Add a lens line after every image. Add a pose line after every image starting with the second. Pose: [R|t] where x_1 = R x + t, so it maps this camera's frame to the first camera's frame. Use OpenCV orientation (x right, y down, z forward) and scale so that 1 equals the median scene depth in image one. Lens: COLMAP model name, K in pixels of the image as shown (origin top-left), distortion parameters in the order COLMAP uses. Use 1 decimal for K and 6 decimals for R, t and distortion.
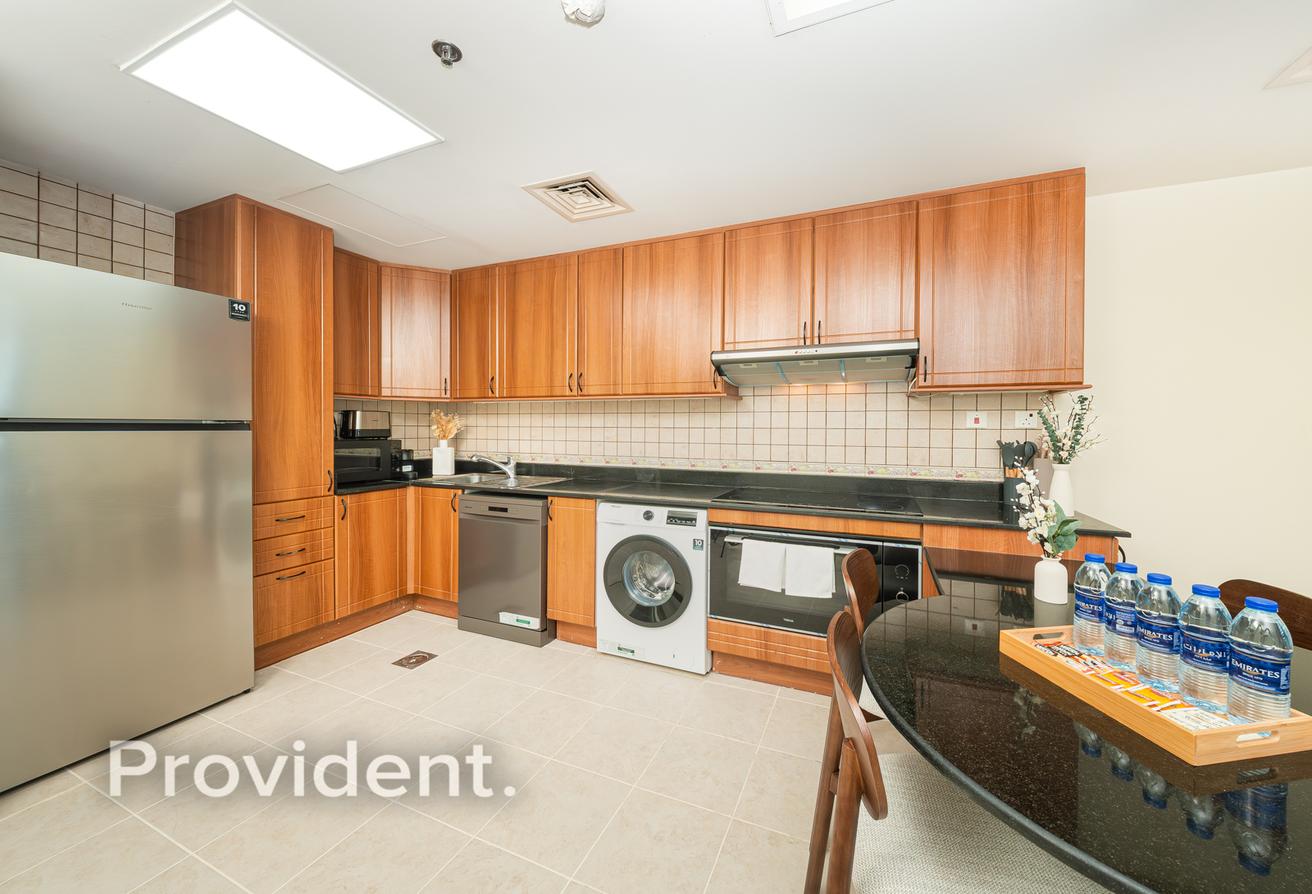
lens RADIAL K [[461.3, 0, 689.4], [0, 461.3, 432.0], [0, 0, 1]] dist [-0.000212, -0.000054]
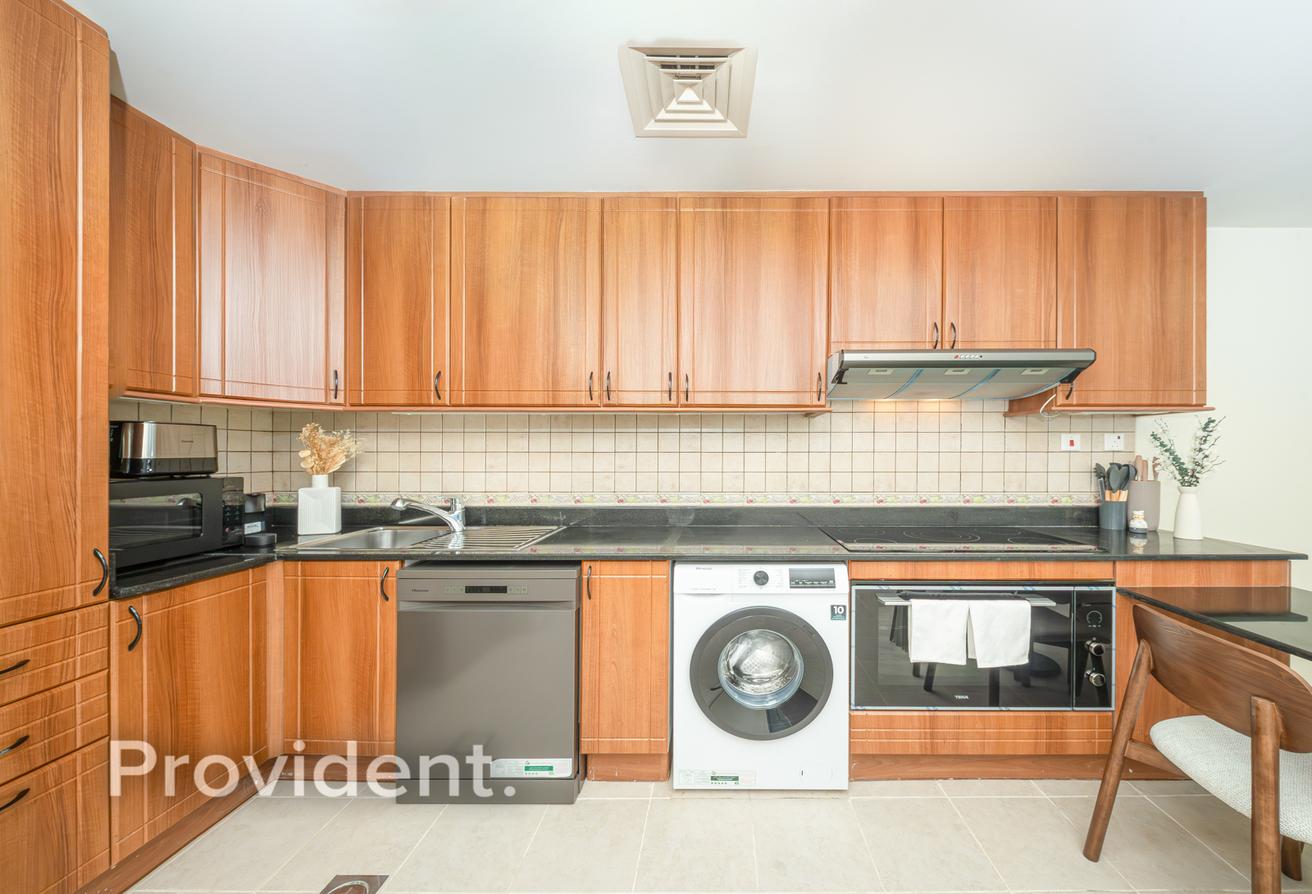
lens RADIAL K [[461.3, 0, 711.6], [0, 461.3, 451.4], [0, 0, 1]] dist [-0.002710, -0.000289]
pose [[0.928861, -0.005028, 0.370395, -0.379168], [0.008684, 0.999929, -0.008203, -0.005239], [-0.370328, 0.010836, 0.928838, 0.345276]]
